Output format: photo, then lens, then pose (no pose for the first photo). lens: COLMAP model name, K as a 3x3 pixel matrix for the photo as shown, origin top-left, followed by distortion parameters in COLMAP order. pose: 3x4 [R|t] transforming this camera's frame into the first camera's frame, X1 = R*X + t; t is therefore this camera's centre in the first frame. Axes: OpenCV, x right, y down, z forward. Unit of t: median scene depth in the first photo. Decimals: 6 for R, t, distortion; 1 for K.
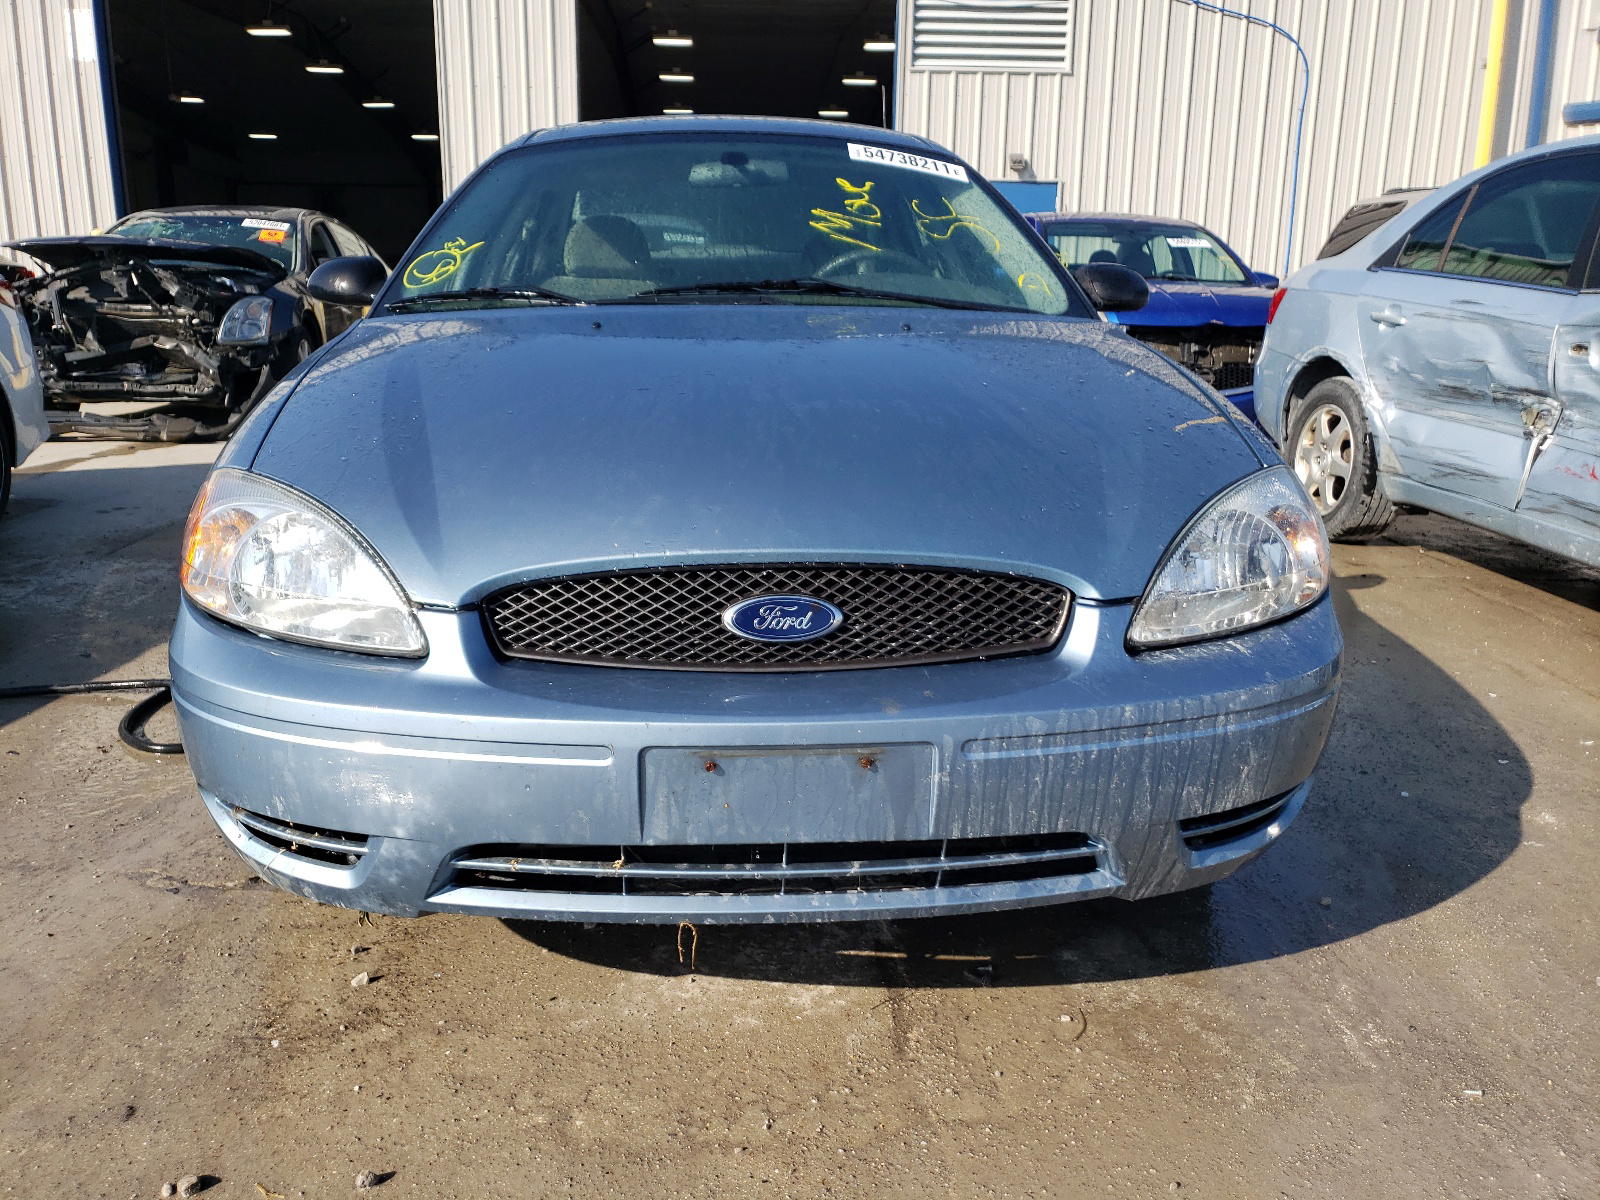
lens RADIAL K [[1223.4, 0, 800.0], [0, 1223.4, 600.0], [0, 0, 1]] dist [-0.011983, -0.011431]
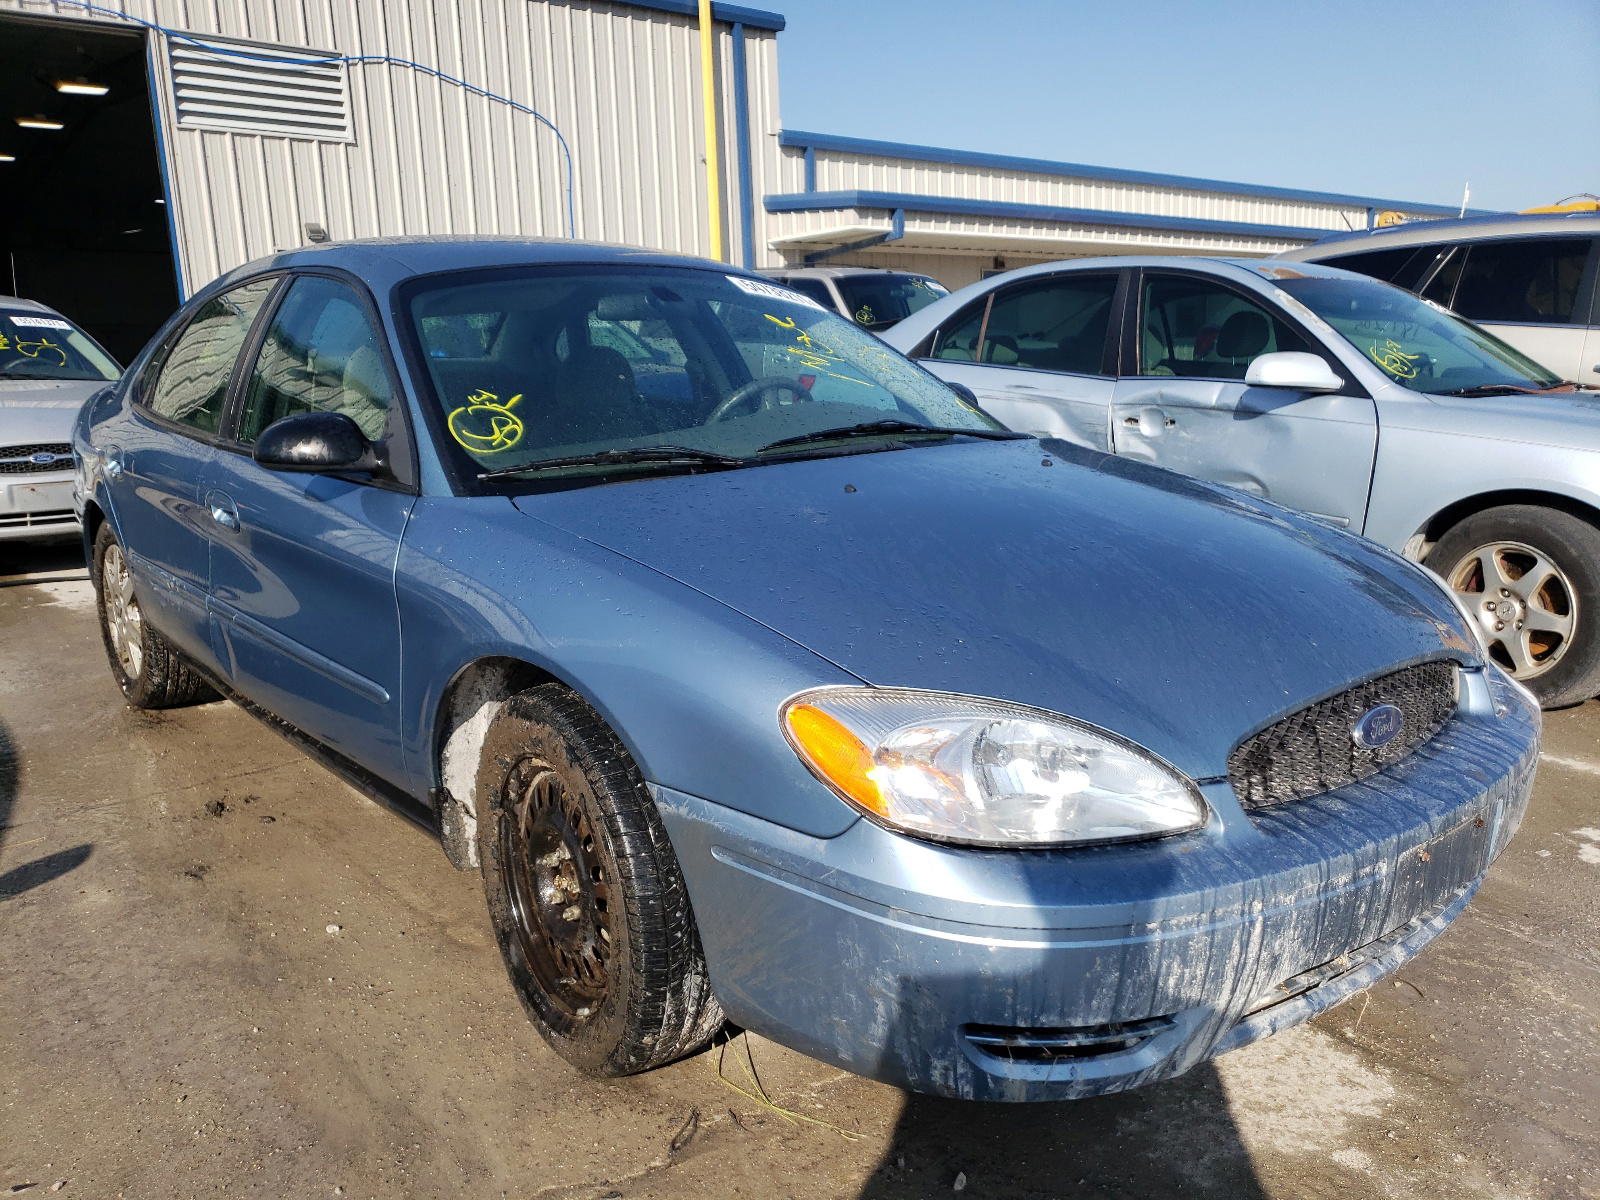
lens RADIAL K [[1191.7, 0, 800.0], [0, 1191.7, 600.0], [0, 0, 1]] dist [0.001688, 0.002704]
pose [[0.798864, -0.147047, 0.583261, -0.108622], [0.168490, 0.985545, 0.017694, -0.022837], [-0.577431, 0.084139, 0.812092, 0.036033]]
